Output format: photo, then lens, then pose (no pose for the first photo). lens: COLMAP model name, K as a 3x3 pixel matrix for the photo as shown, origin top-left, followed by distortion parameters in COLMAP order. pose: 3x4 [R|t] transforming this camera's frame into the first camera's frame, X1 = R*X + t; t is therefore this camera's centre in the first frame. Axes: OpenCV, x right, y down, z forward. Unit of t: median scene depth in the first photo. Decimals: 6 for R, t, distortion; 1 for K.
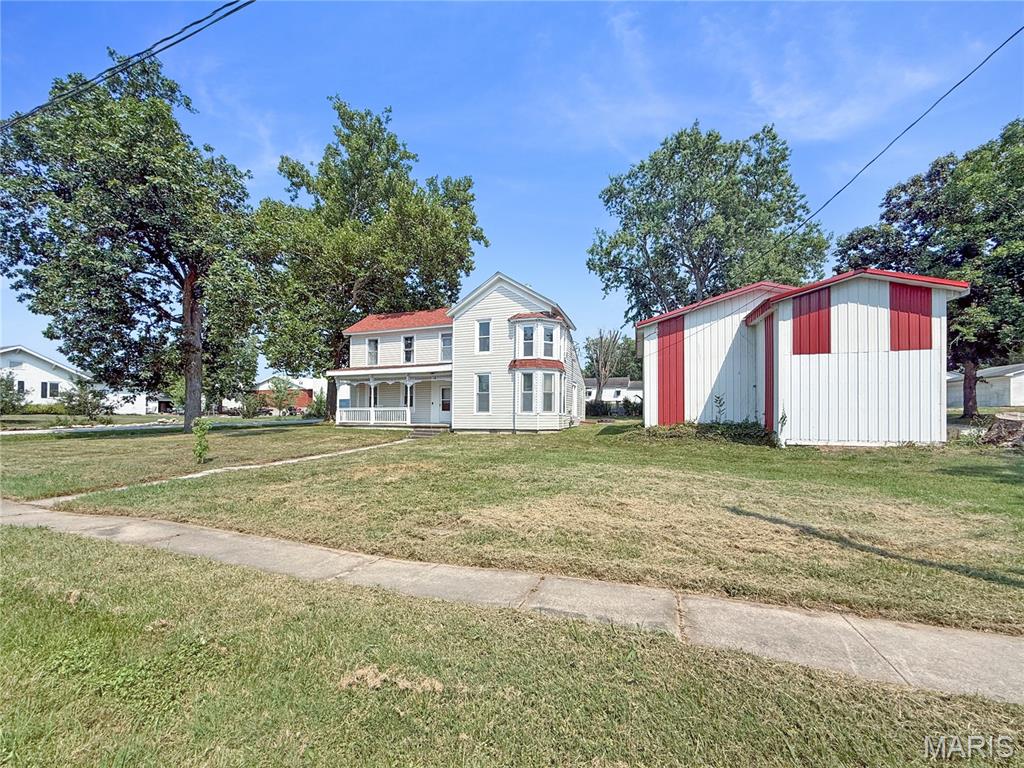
lens RADIAL K [[410.0, 0, 494.5], [0, 410.0, 411.6], [0, 0, 1]] dist [-0.000469, -0.000009]
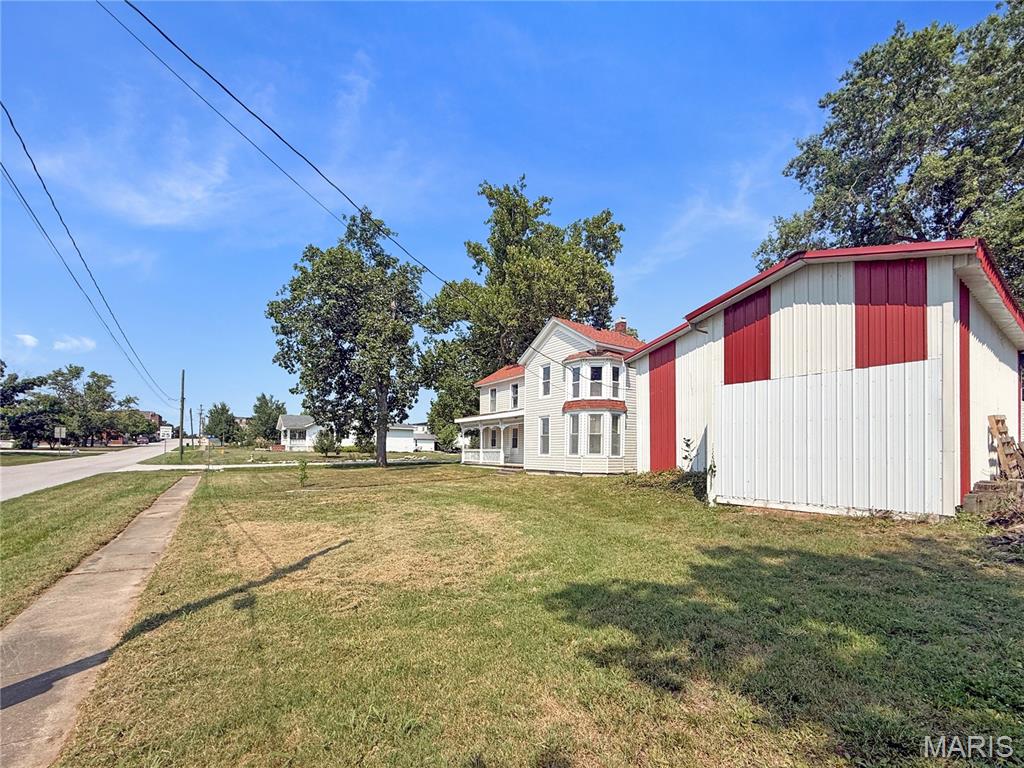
lens RADIAL K [[417.5, 0, 491.9], [0, 417.5, 445.0], [0, 0, 1]] dist [0.002220, 0.000264]
pose [[0.810840, -0.006087, -0.585236, 0.500614], [0.001090, 0.999960, -0.008891, -0.012396], [0.585267, 0.006571, 0.810814, 0.071393]]
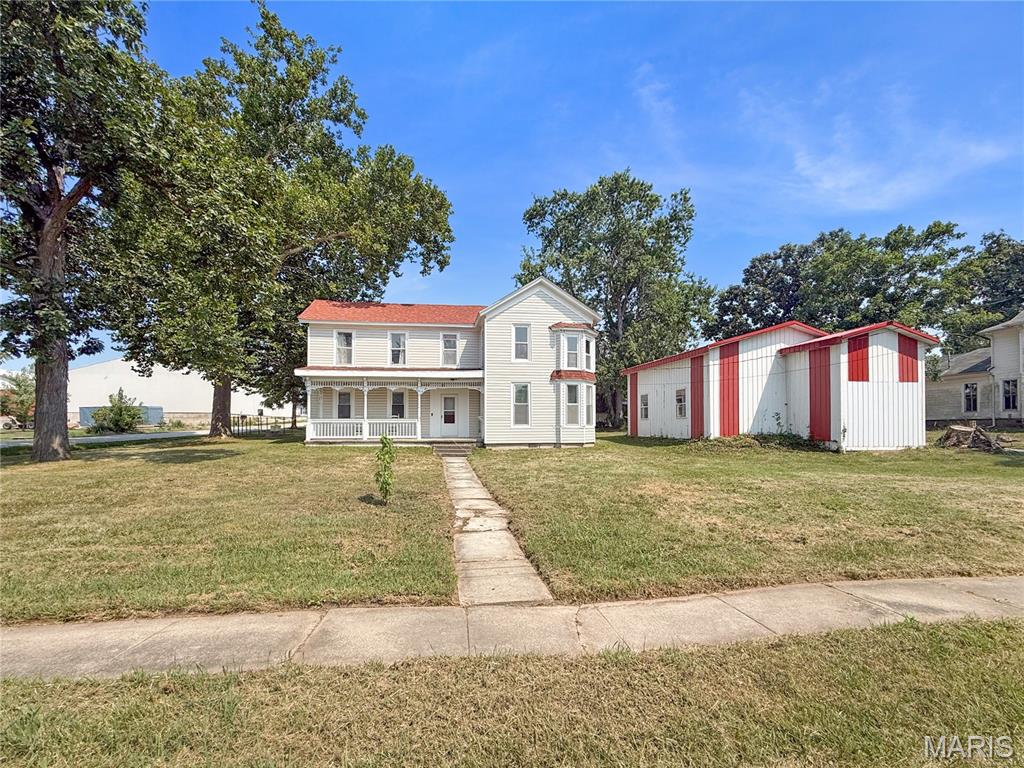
lens RADIAL K [[408.4, 0, 509.8], [0, 408.4, 422.5], [0, 0, 1]] dist [0.000628, 0.000038]
pose [[0.886572, 0.000655, 0.462590, -0.493489], [-0.000875, 1.000000, 0.000262, -0.004439], [-0.462590, -0.000637, 0.886572, 0.210155]]
